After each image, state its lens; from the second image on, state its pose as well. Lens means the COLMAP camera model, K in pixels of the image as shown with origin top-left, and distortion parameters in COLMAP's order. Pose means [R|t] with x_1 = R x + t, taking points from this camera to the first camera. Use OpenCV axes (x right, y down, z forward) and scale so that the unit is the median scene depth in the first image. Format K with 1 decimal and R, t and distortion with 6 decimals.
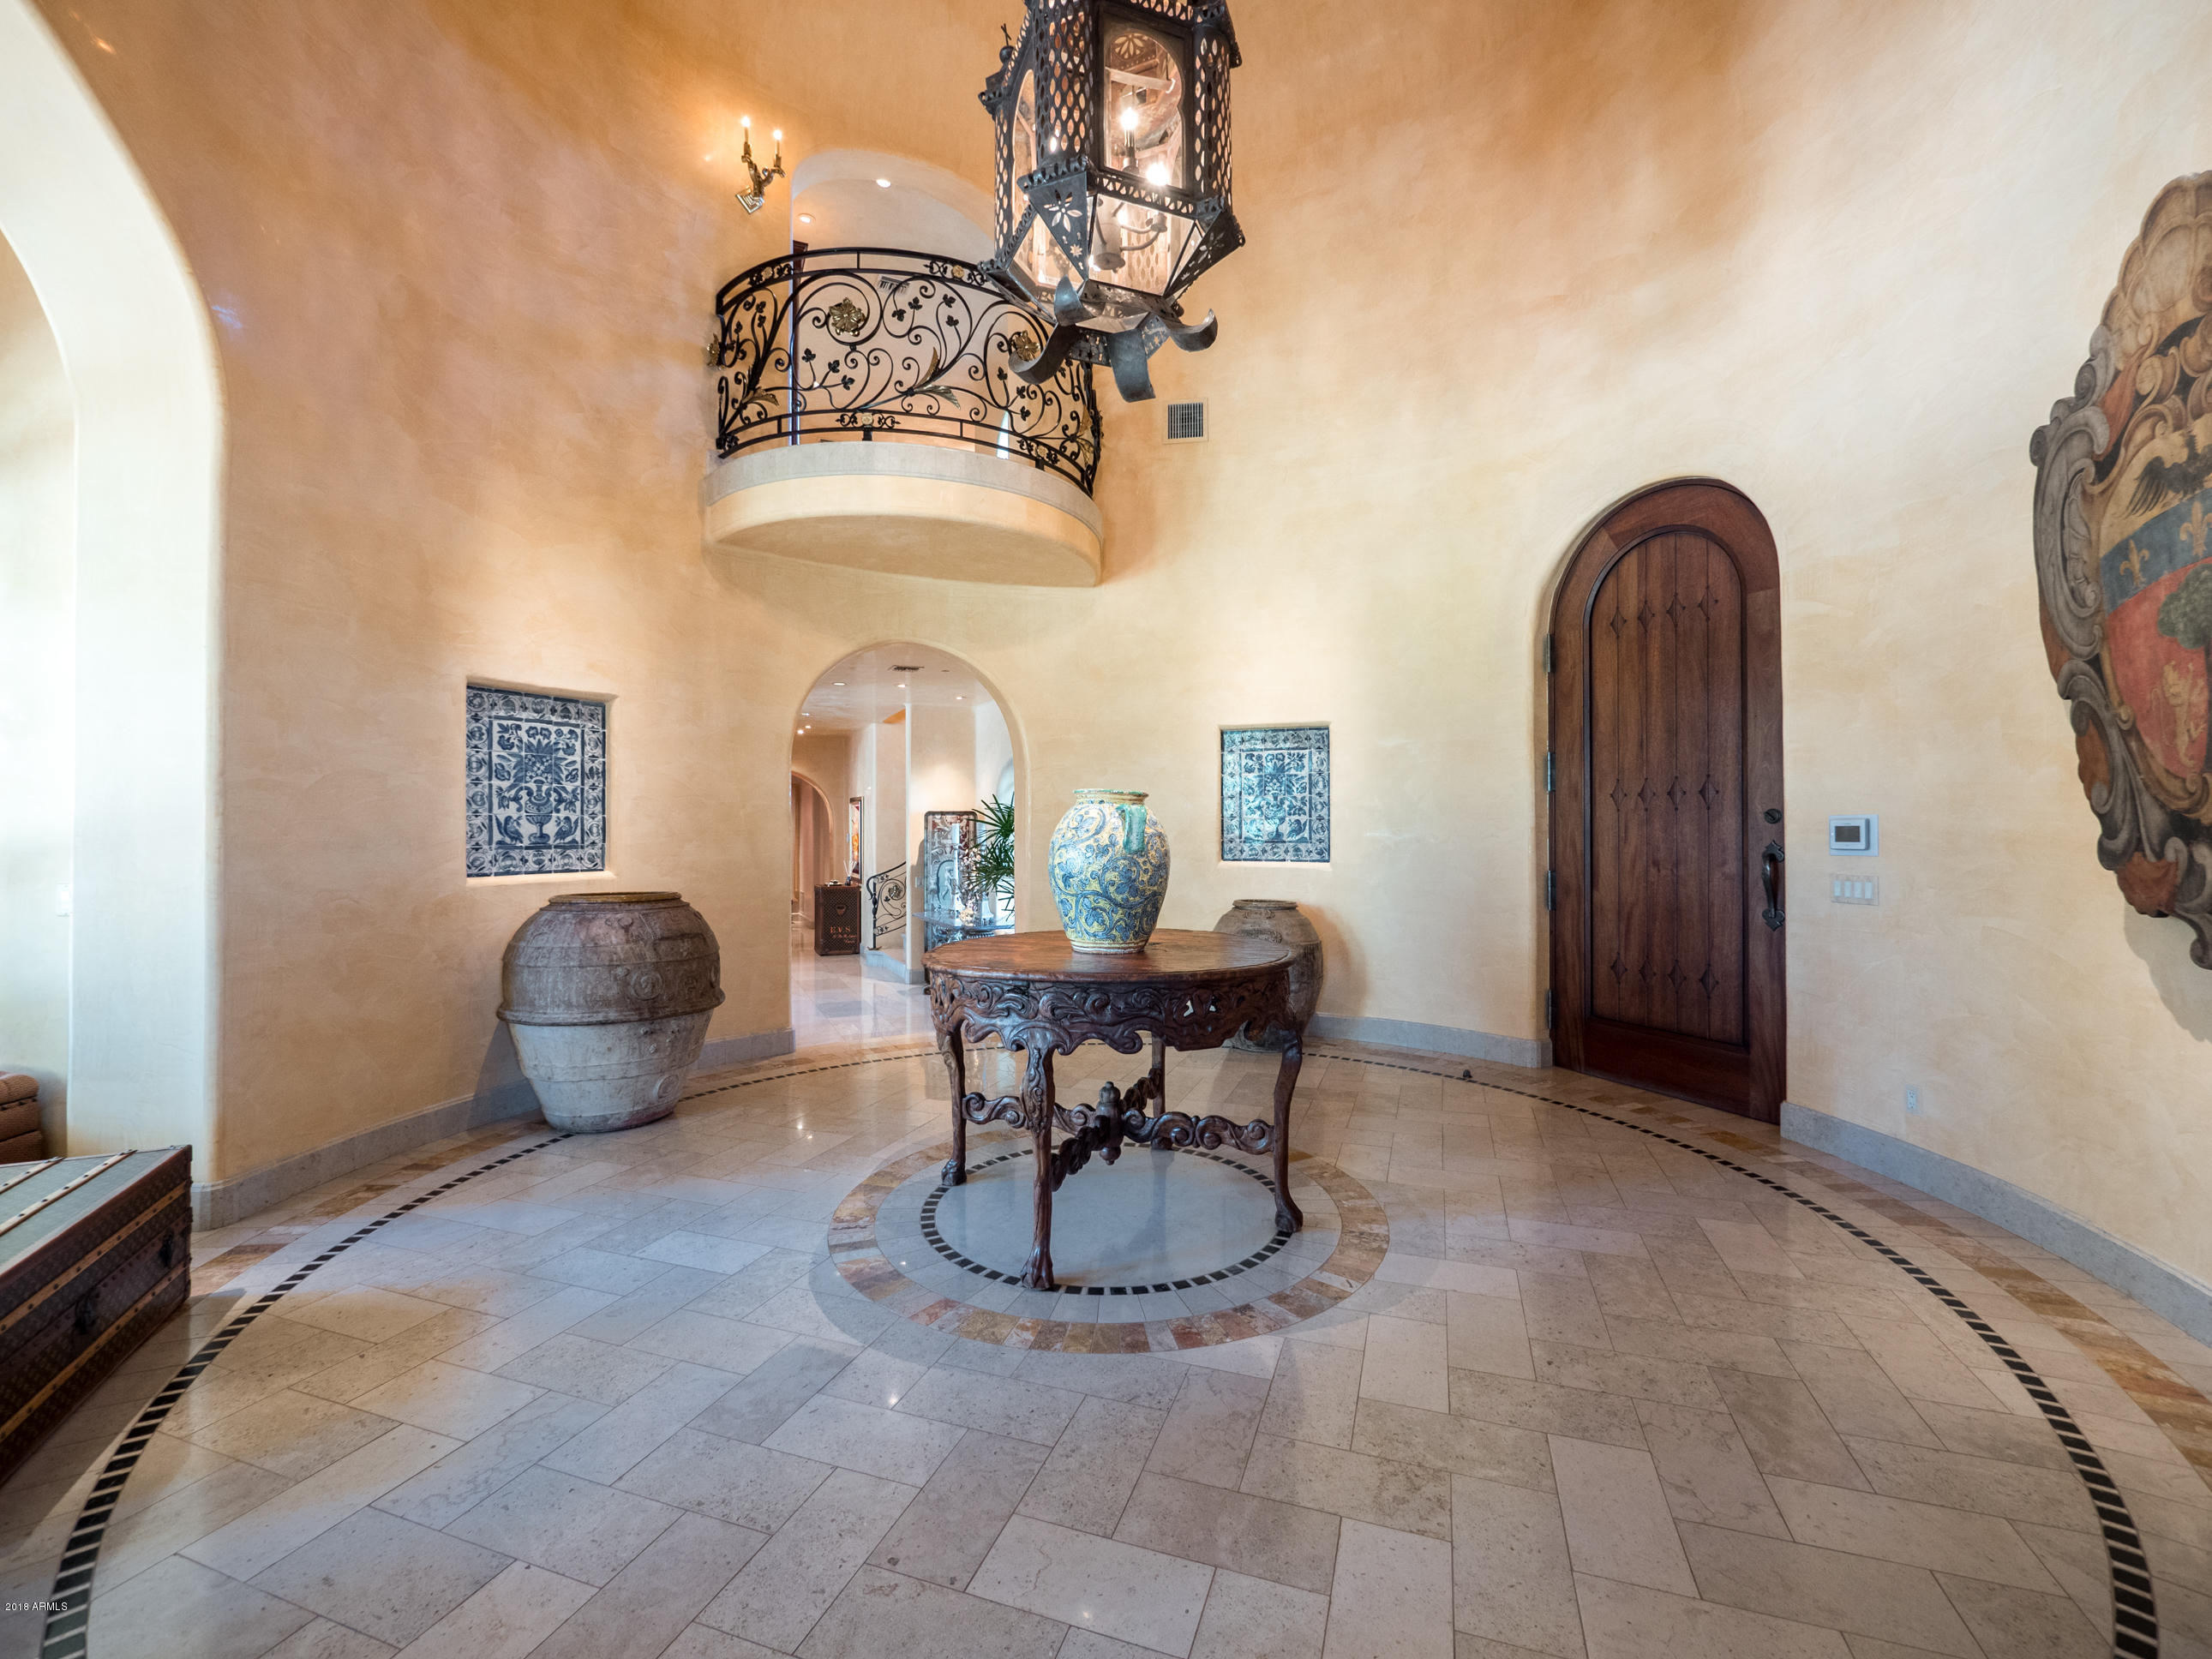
lens RADIAL K [[933.6, 0, 1116.9], [0, 933.6, 823.5], [0, 0, 1]] dist [-0.004621, -0.000007]
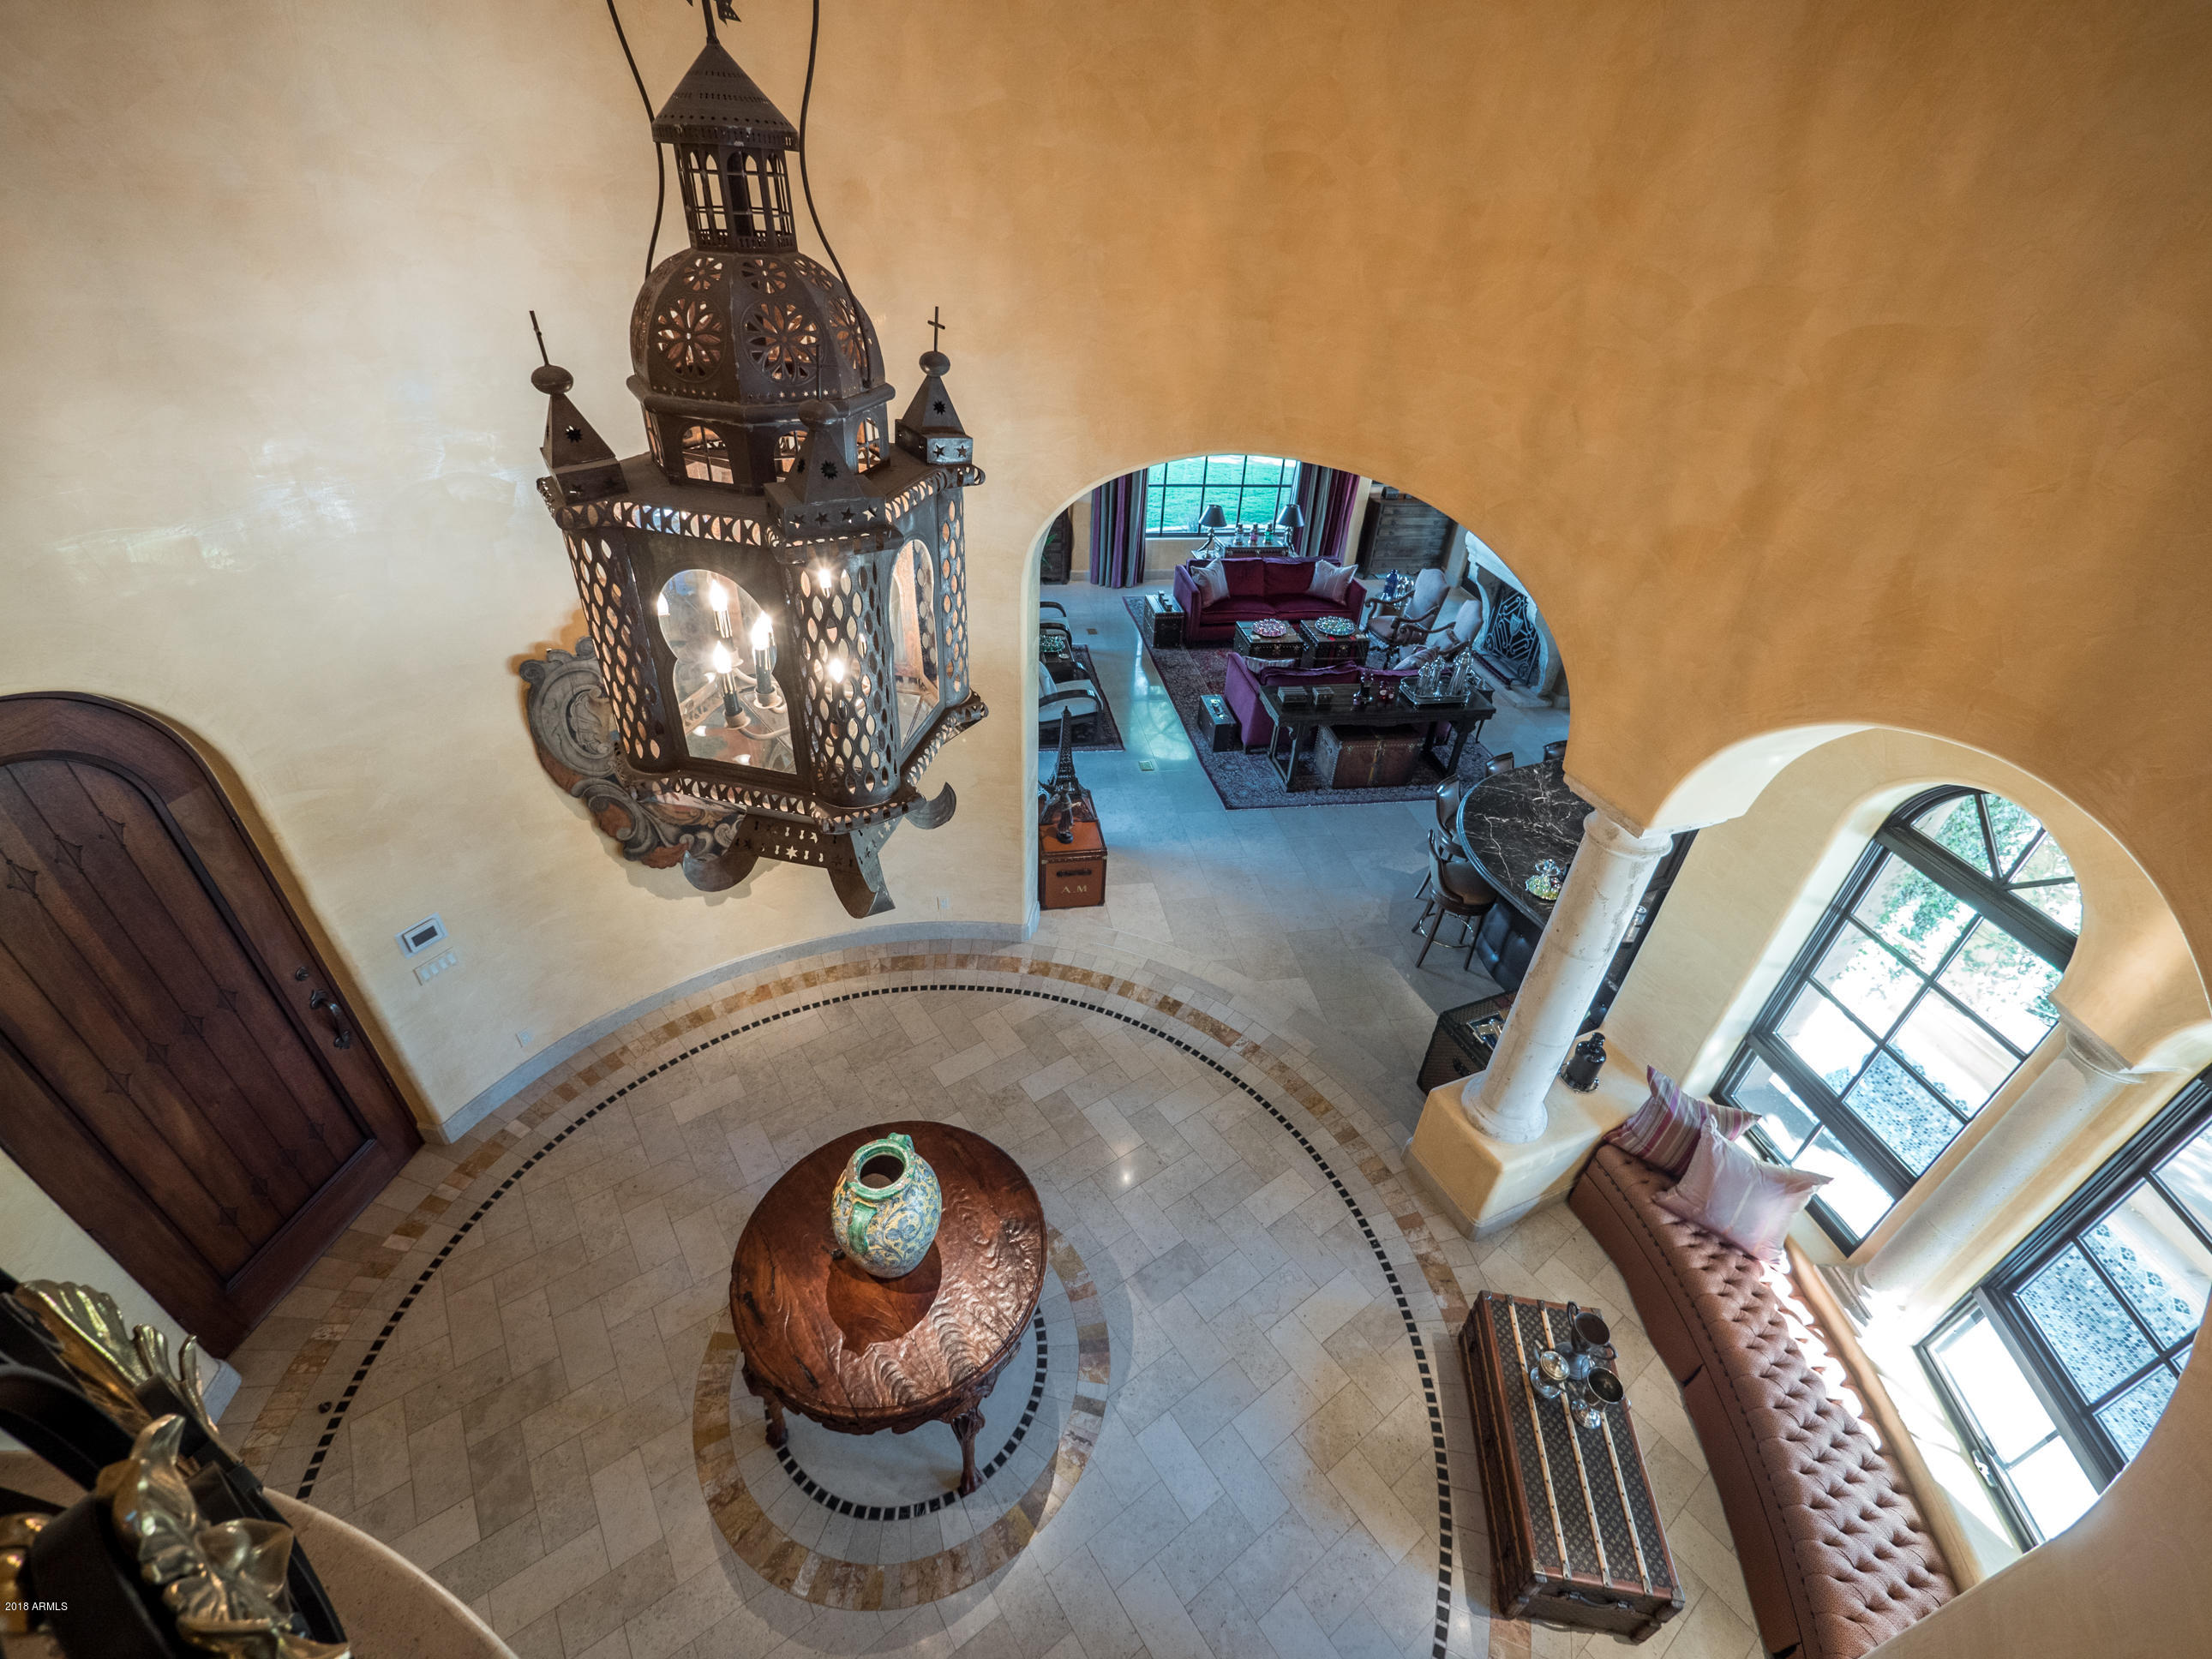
lens RADIAL K [[933.6, 0, 1108.0], [0, 933.6, 826.4], [0, 0, 1]] dist [-0.004621, -0.000007]
pose [[-0.817081, -0.358492, 0.451512, -0.716233], [-0.051622, 0.825511, 0.562021, -1.236144], [-0.574208, 0.435908, -0.693015, 1.791330]]
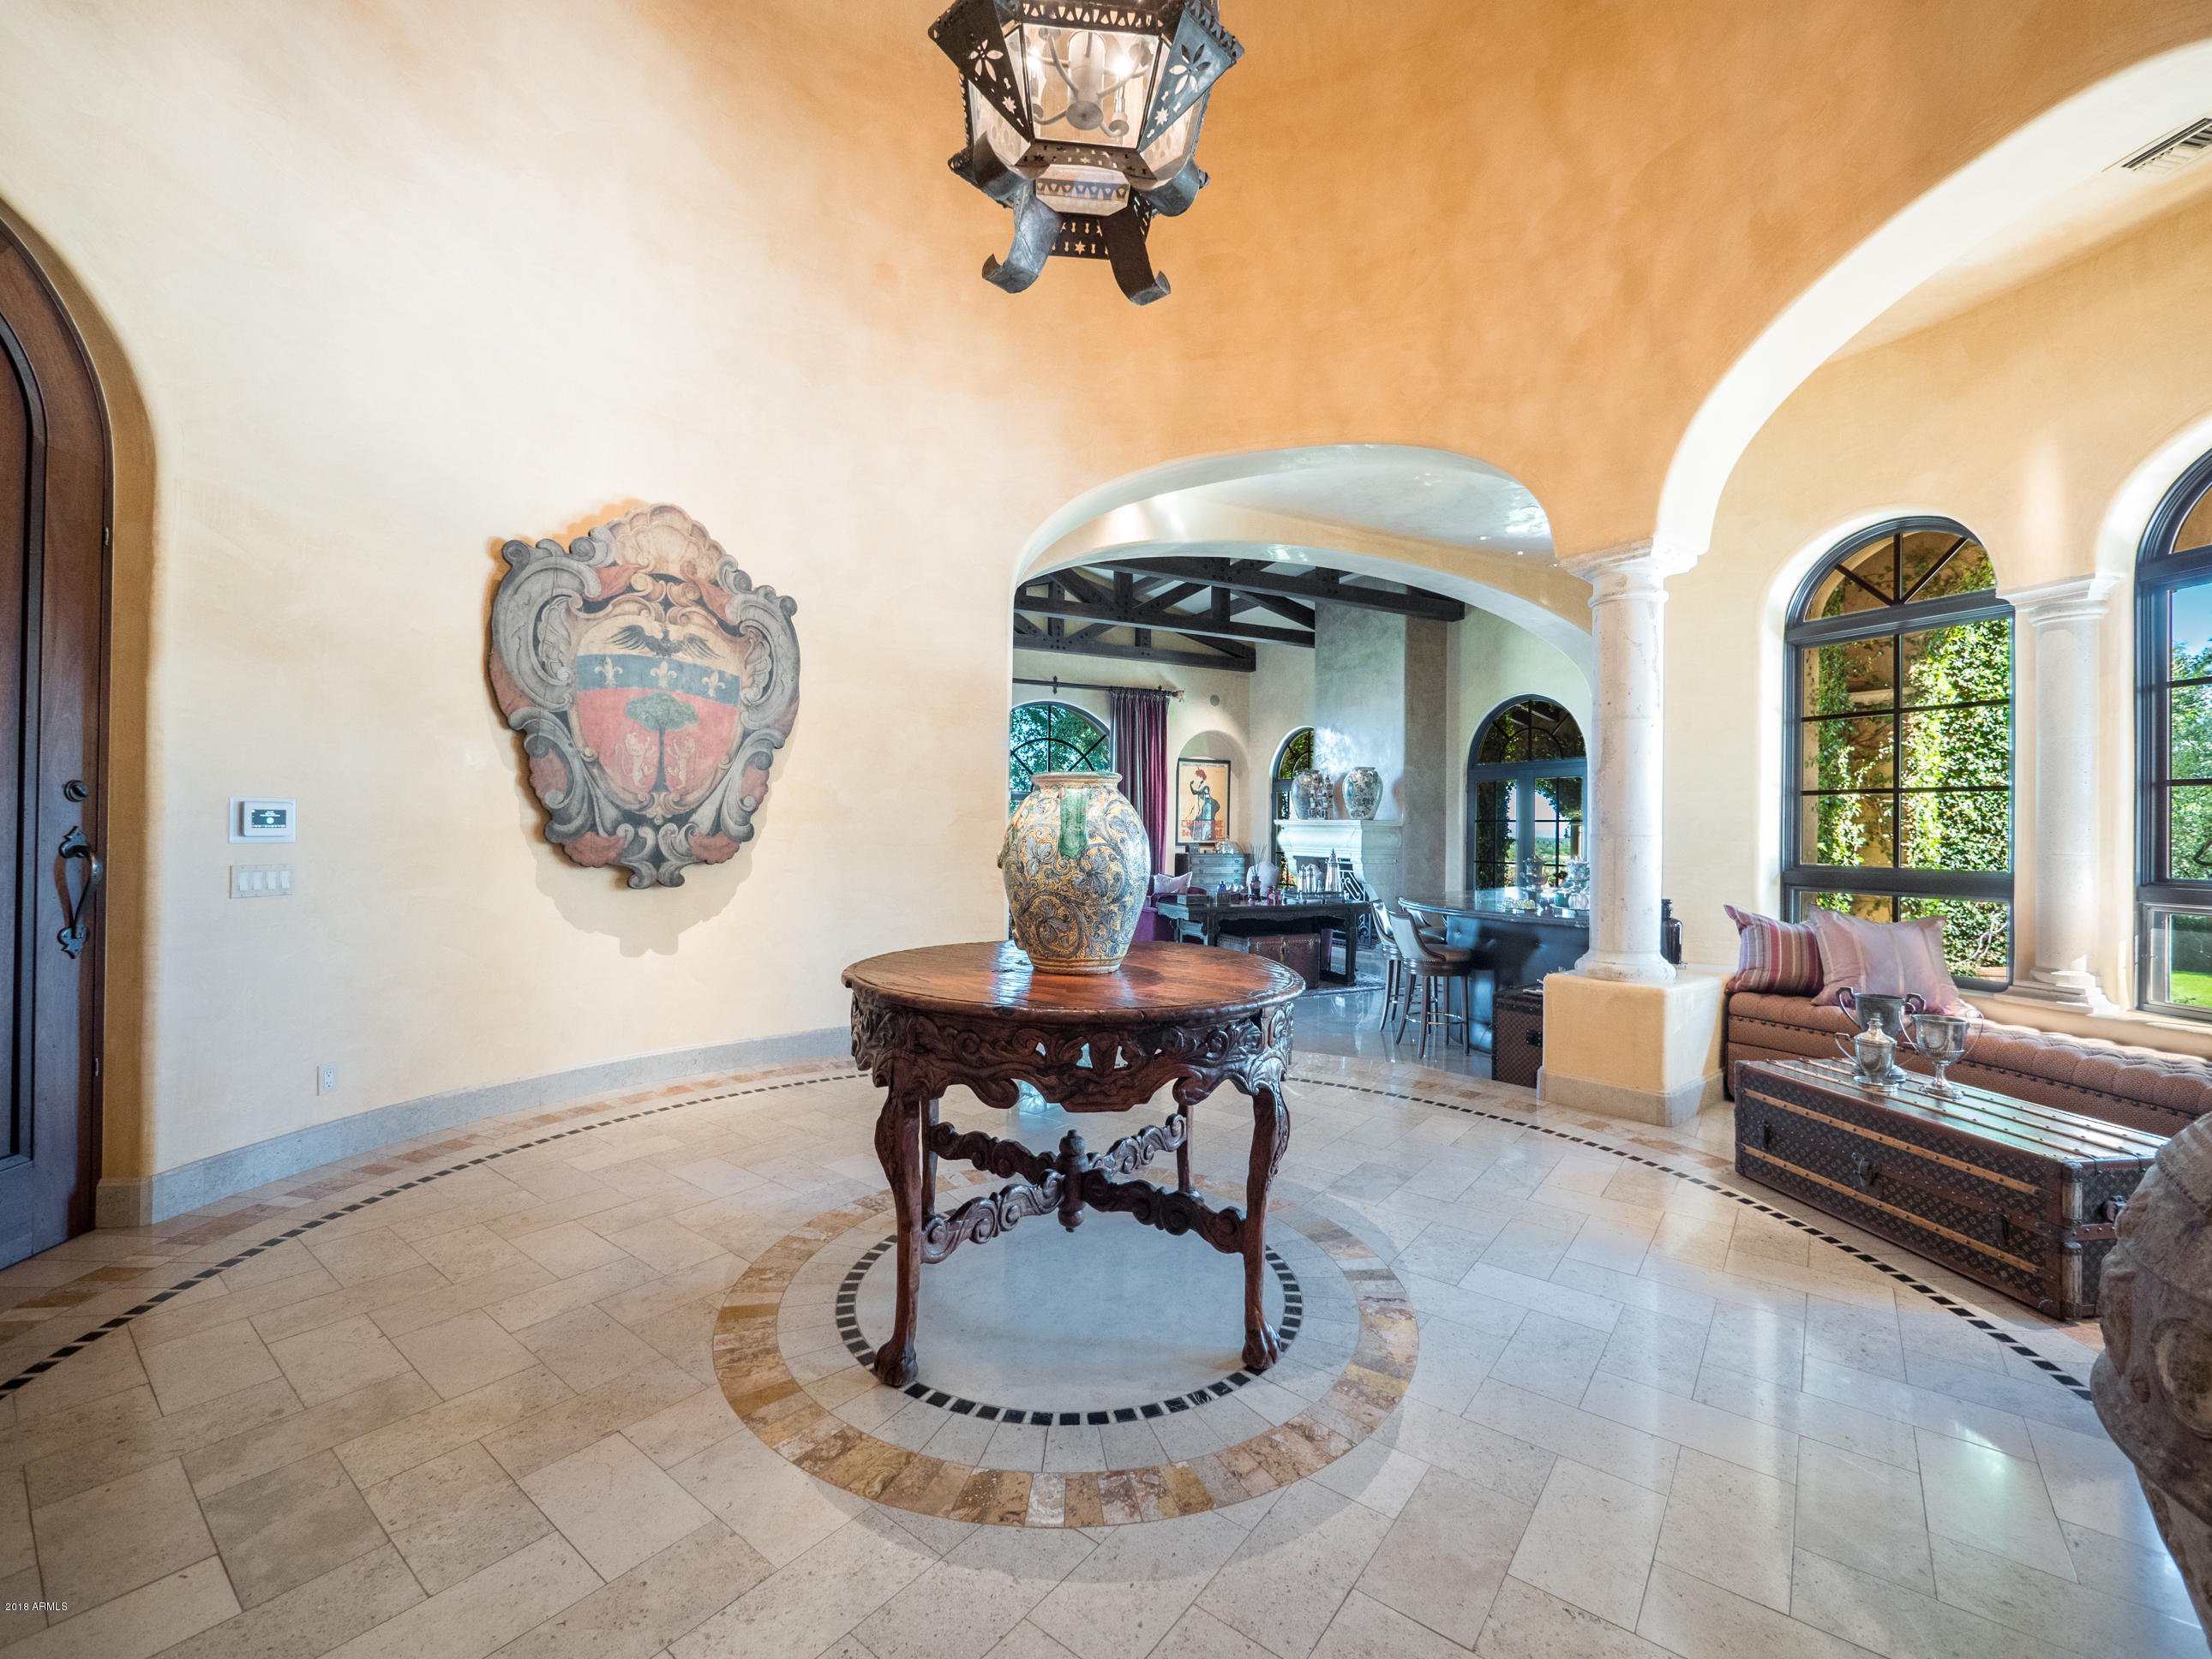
lens RADIAL K [[933.6, 0, 1109.2], [0, 933.6, 820.5], [0, 0, 1]] dist [-0.004621, -0.000007]
pose [[-0.946731, -0.007073, 0.321948, -0.374643], [-0.013127, 0.999775, -0.016639, 0.023981], [-0.321758, -0.019979, -0.946611, 2.214556]]
